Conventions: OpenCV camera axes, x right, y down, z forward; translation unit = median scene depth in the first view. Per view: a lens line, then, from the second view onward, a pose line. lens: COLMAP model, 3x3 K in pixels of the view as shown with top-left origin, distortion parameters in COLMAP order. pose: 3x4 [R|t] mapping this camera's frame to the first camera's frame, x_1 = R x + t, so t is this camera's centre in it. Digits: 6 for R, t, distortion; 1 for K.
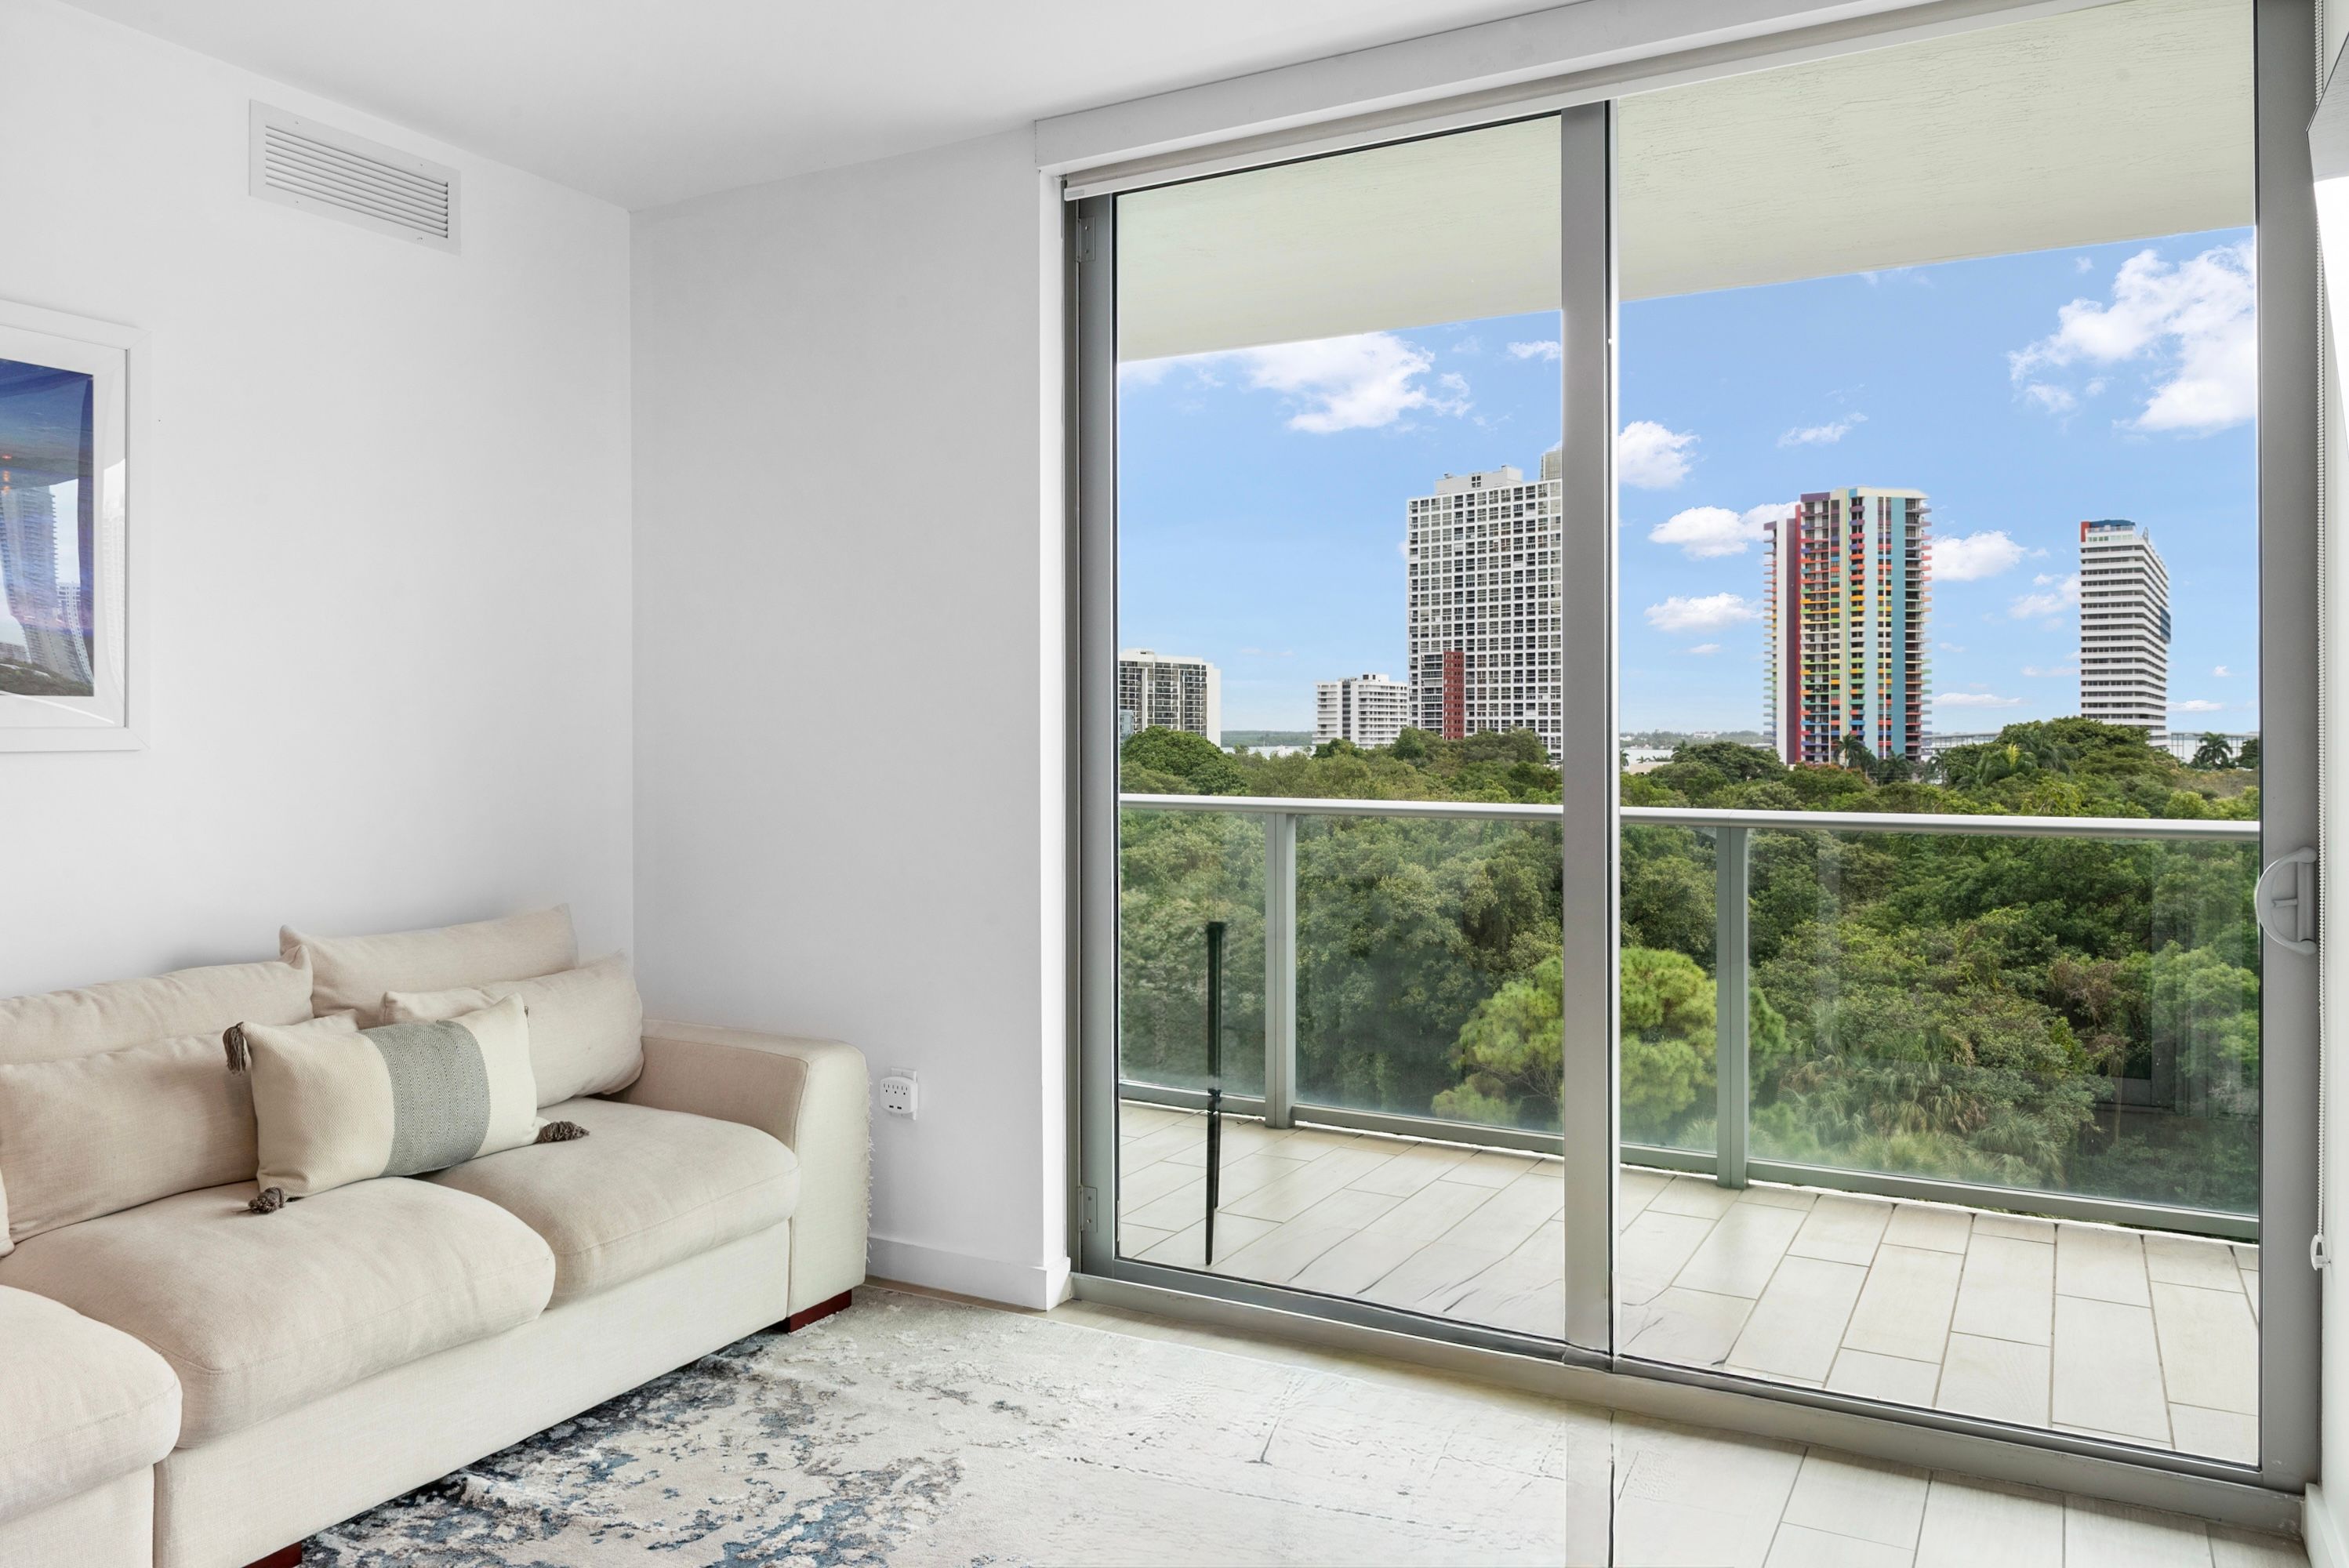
lens RADIAL K [[1647.1, 0, 1150.7], [0, 1647.1, 733.0], [0, 0, 1]] dist [-0.003390, -0.017027]
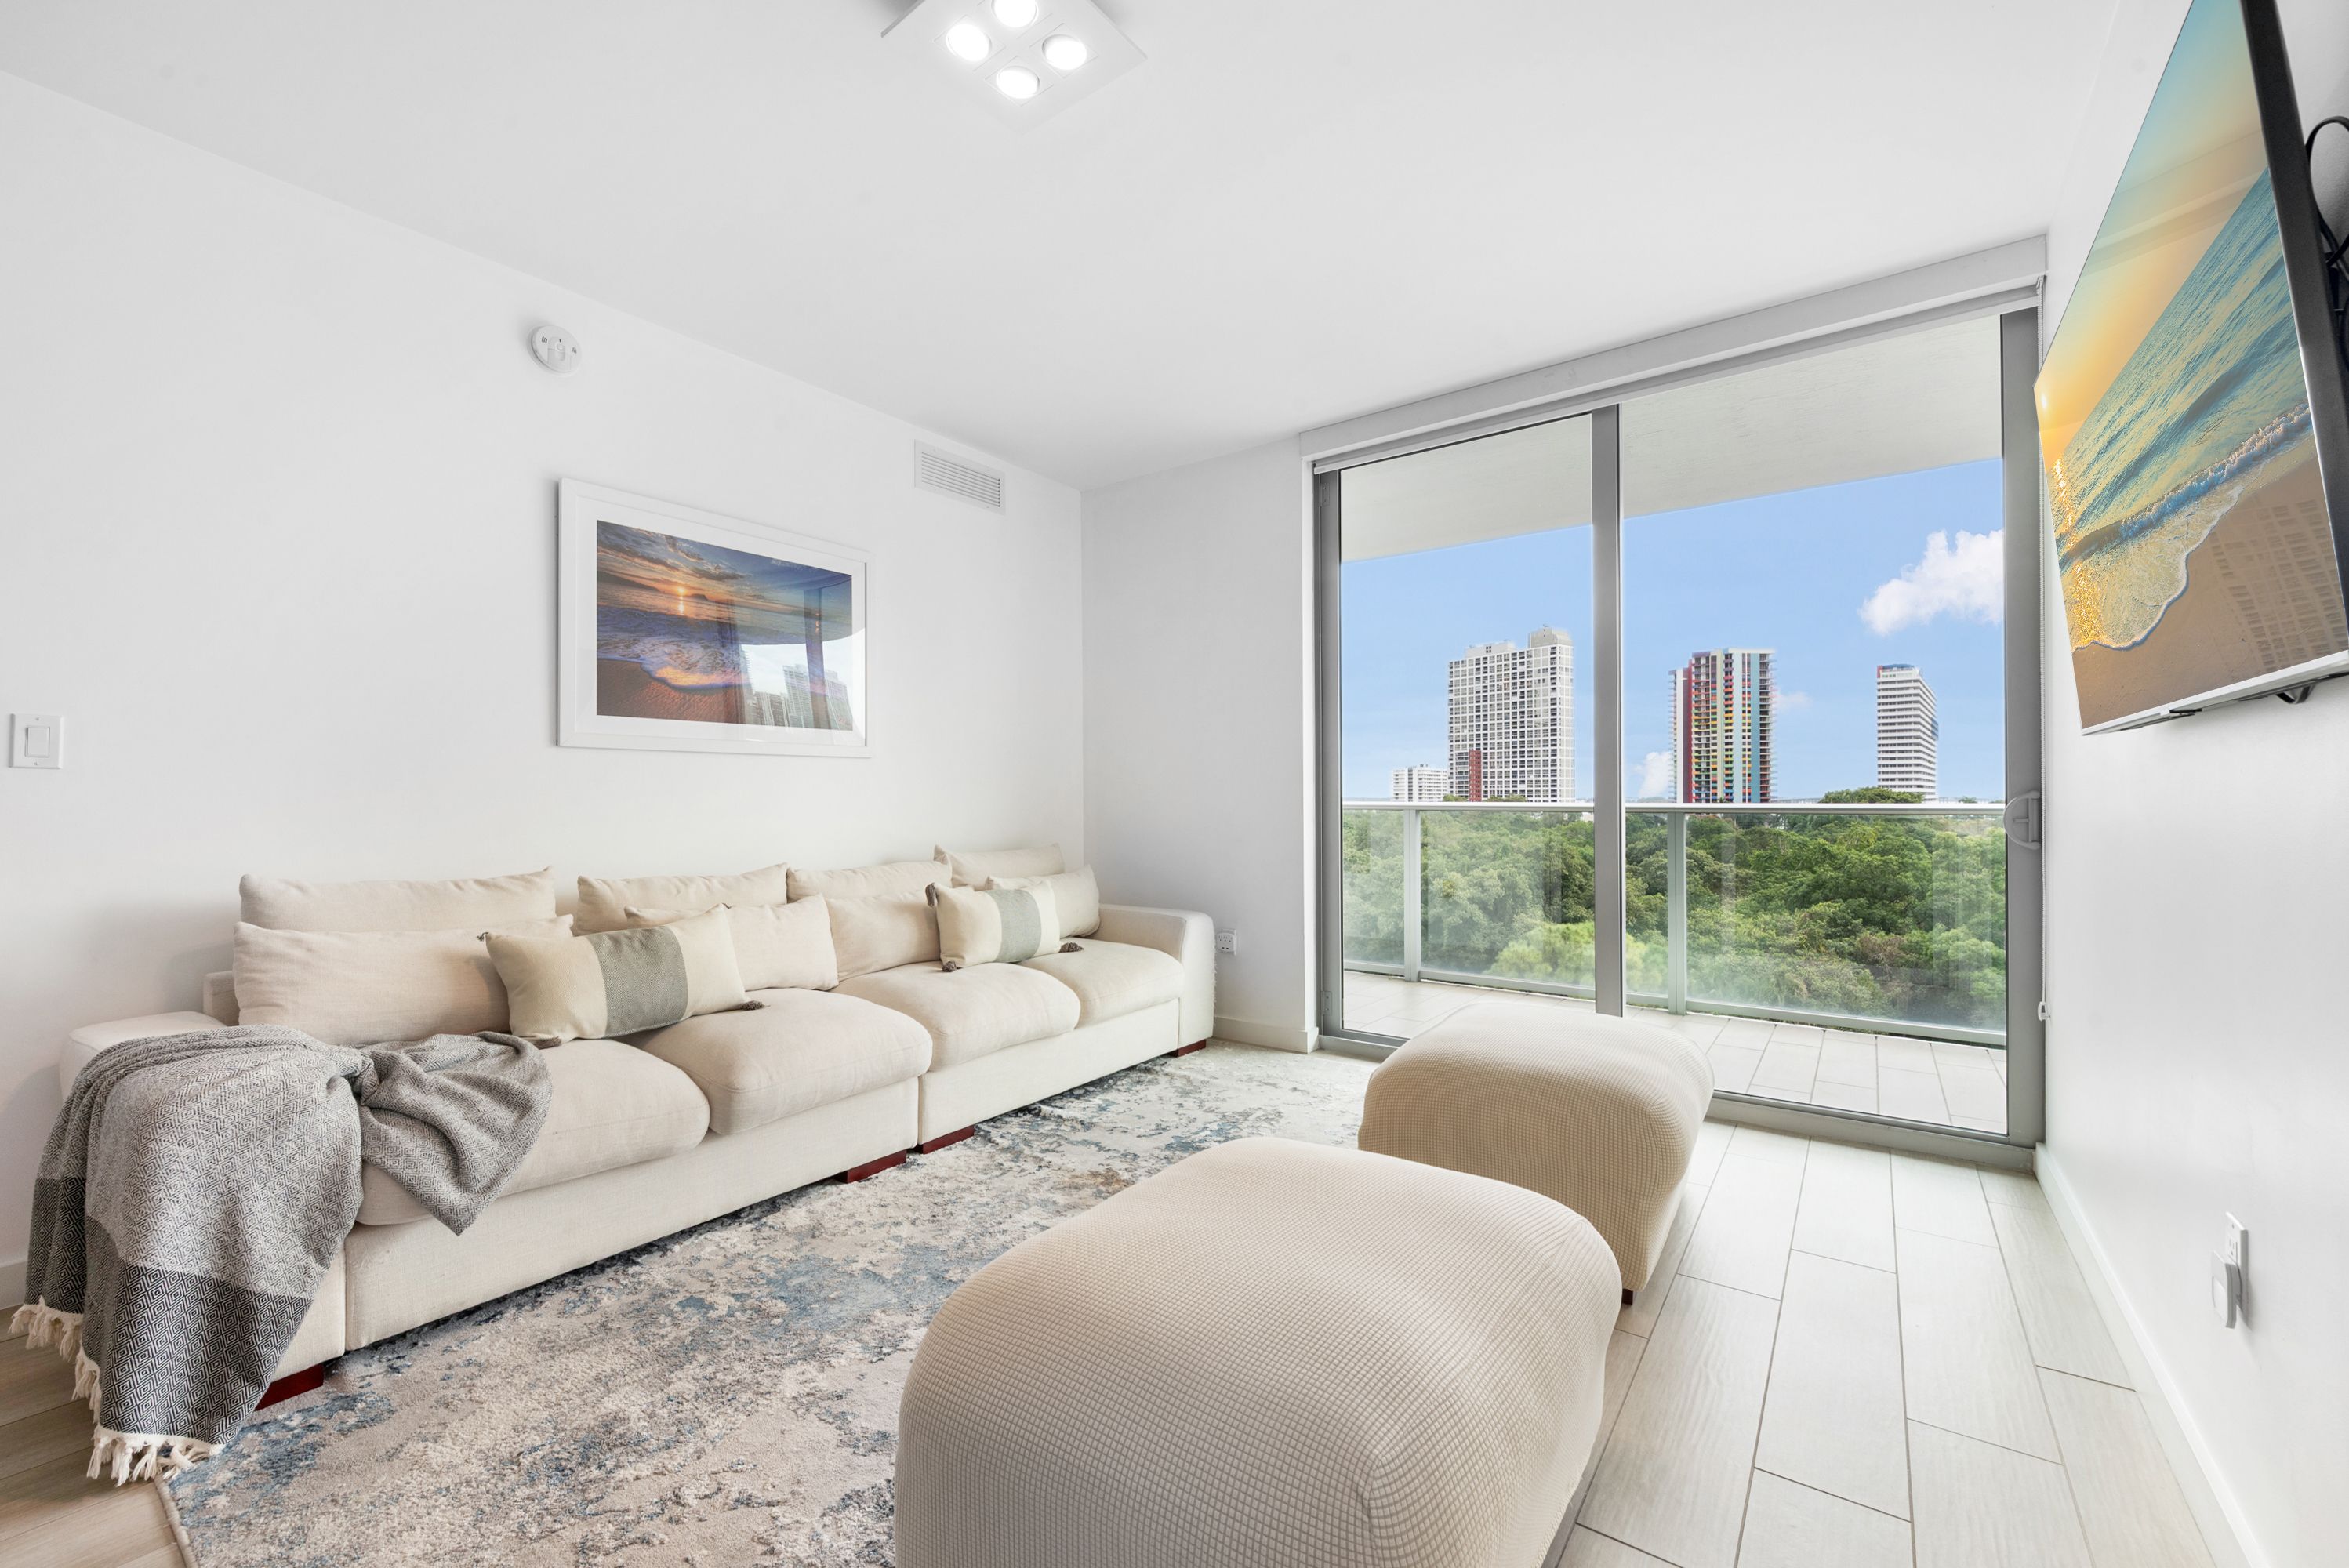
lens RADIAL K [[946.7, 0, 1170.0], [0, 946.7, 799.4], [0, 0, 1]] dist [-0.009088, -0.001886]
pose [[0.991771, -0.002639, -0.128000, -0.080539], [0.002505, 0.999996, -0.001213, 0.056560], [0.128002, 0.000883, 0.991773, -0.112447]]
